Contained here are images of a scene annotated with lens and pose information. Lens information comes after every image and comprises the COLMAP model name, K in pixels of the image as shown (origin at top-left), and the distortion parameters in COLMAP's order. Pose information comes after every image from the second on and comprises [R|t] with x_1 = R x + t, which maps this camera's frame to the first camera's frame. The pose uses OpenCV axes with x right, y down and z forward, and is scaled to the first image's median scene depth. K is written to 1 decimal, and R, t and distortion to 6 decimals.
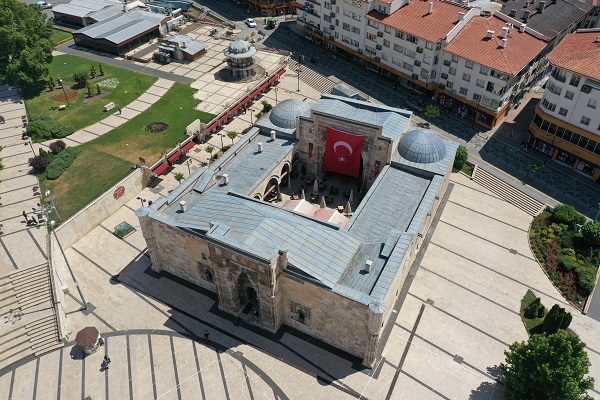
lens RADIAL K [[470.3, 0, 300.3], [0, 470.3, 197.5], [0, 0, 1]] dist [0.005695, 0.002793]
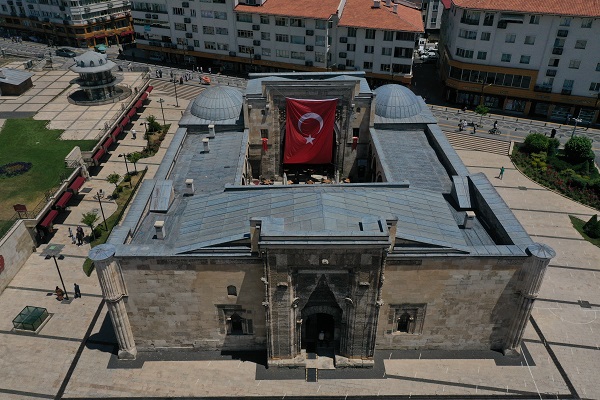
lens RADIAL K [[470.3, 0, 300.7], [0, 470.3, 196.5], [0, 0, 1]] dist [0.005695, 0.002793]
pose [[0.880942, -0.245228, 0.404727, -0.240793], [0.298166, 0.951771, -0.072312, 0.056598], [-0.367474, 0.184379, 0.911574, 0.276366]]
